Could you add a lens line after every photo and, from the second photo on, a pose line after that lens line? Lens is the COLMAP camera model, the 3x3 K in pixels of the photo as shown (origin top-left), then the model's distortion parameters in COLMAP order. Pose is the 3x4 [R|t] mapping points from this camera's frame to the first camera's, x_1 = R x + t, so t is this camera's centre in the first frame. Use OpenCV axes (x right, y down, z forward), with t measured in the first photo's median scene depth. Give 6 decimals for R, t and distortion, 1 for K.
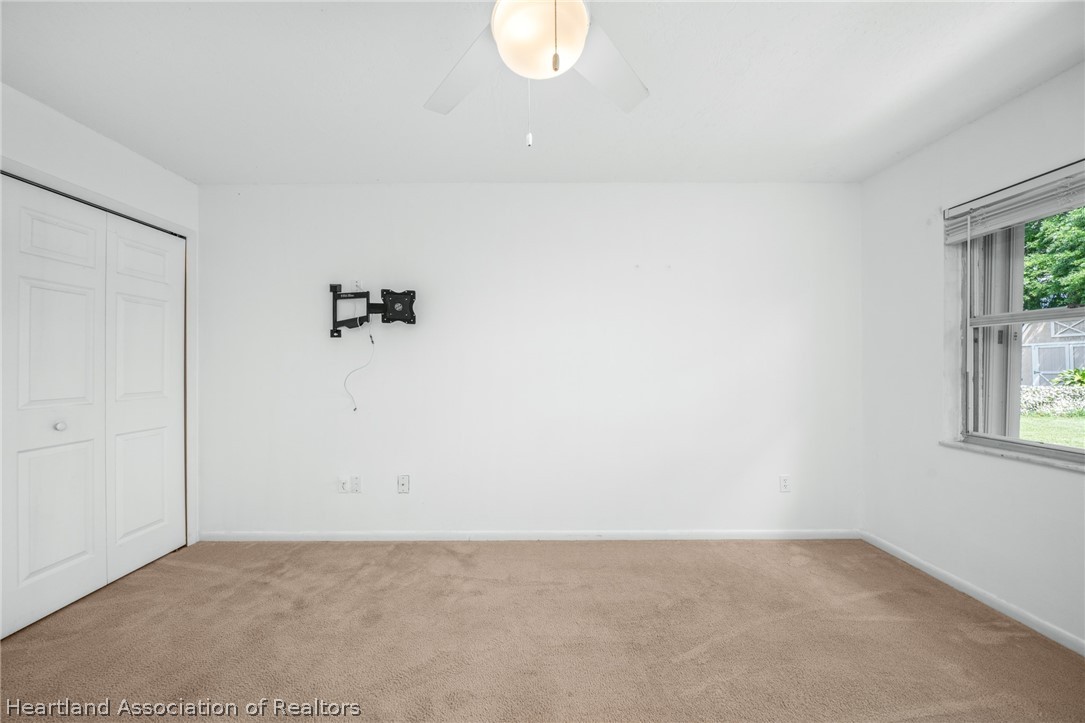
lens RADIAL K [[375.9, 0, 542.5], [0, 375.9, 361.5], [0, 0, 1]] dist [-0.000509, 0.000007]
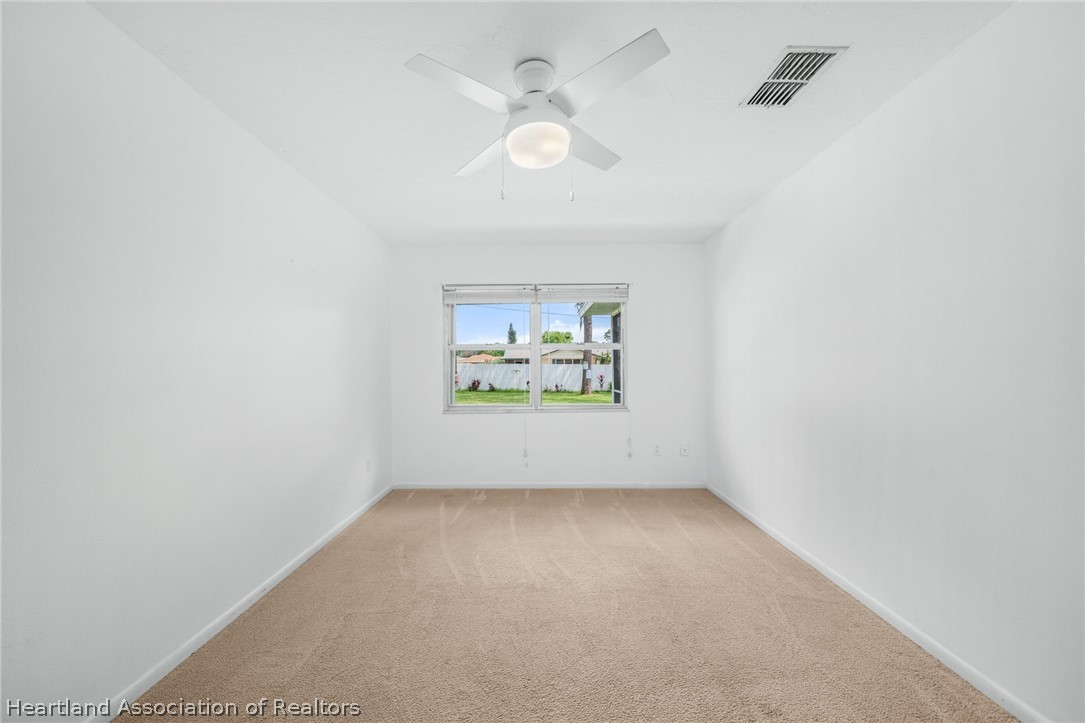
lens RADIAL K [[375.9, 0, 542.5], [0, 375.9, 361.5], [0, 0, 1]] dist [-0.000509, 0.000007]
pose [[0.014514, 0.019015, 0.999714, -0.735418], [-0.005479, 0.999806, -0.018937, 0.000811], [-0.999880, -0.005202, 0.014615, 0.483025]]
